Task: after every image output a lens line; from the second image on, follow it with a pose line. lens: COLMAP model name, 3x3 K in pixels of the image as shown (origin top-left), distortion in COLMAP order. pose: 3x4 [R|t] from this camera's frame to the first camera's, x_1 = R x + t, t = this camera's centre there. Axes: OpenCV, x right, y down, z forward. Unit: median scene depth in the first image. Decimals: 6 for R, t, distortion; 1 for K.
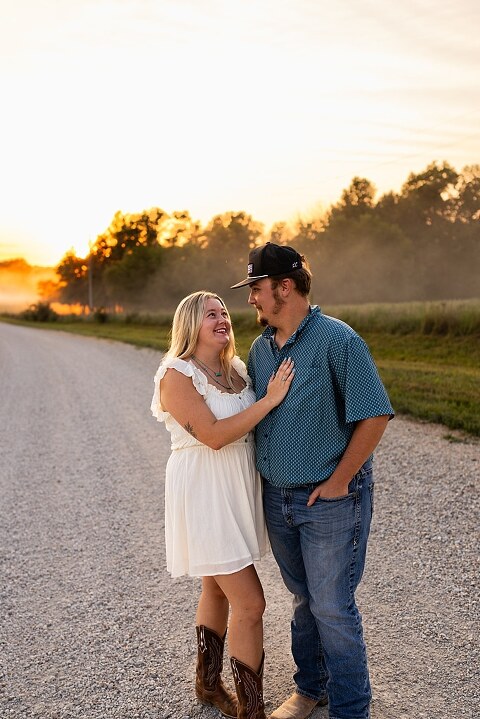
lens RADIAL K [[657.9, 0, 246.5], [0, 657.9, 355.7], [0, 0, 1]] dist [-0.003665, -0.005655]
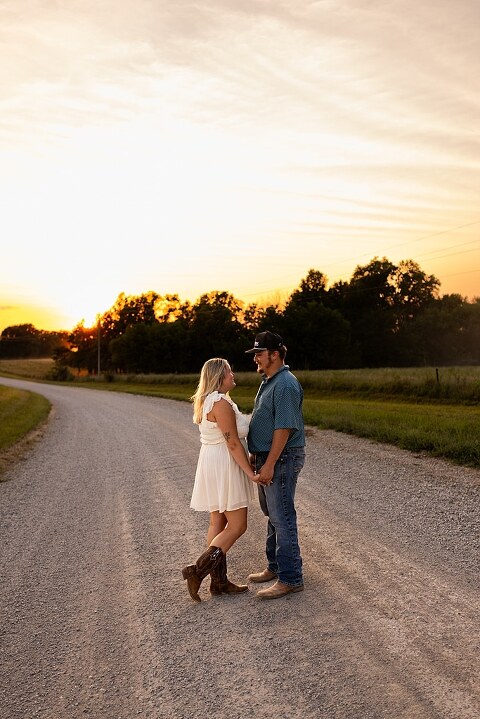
lens RADIAL K [[678.4, 0, 243.6], [0, 678.4, 370.5], [0, 0, 1]] dist [-0.003383, 0.000378]
pose [[0.999892, 0.013548, -0.005665, 0.045756], [-0.013929, 0.997172, -0.073853, 0.017888], [0.004648, 0.073924, 0.997253, -0.273723]]
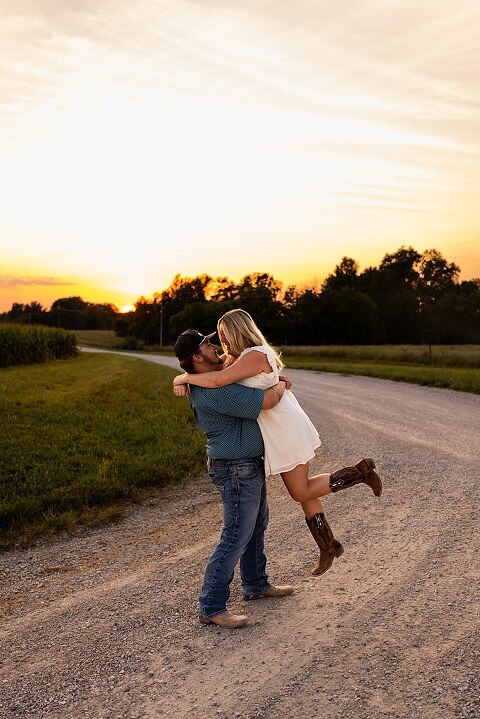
lens RADIAL K [[691.9, 0, 240.0], [0, 691.9, 359.5], [0, 0, 1]] dist [0.021843, -0.002962]
pose [[0.998250, 0.034697, -0.047890, 0.017645], [-0.037116, 0.998030, -0.050587, 0.035351], [0.046041, 0.052276, 0.997571, -0.495758]]
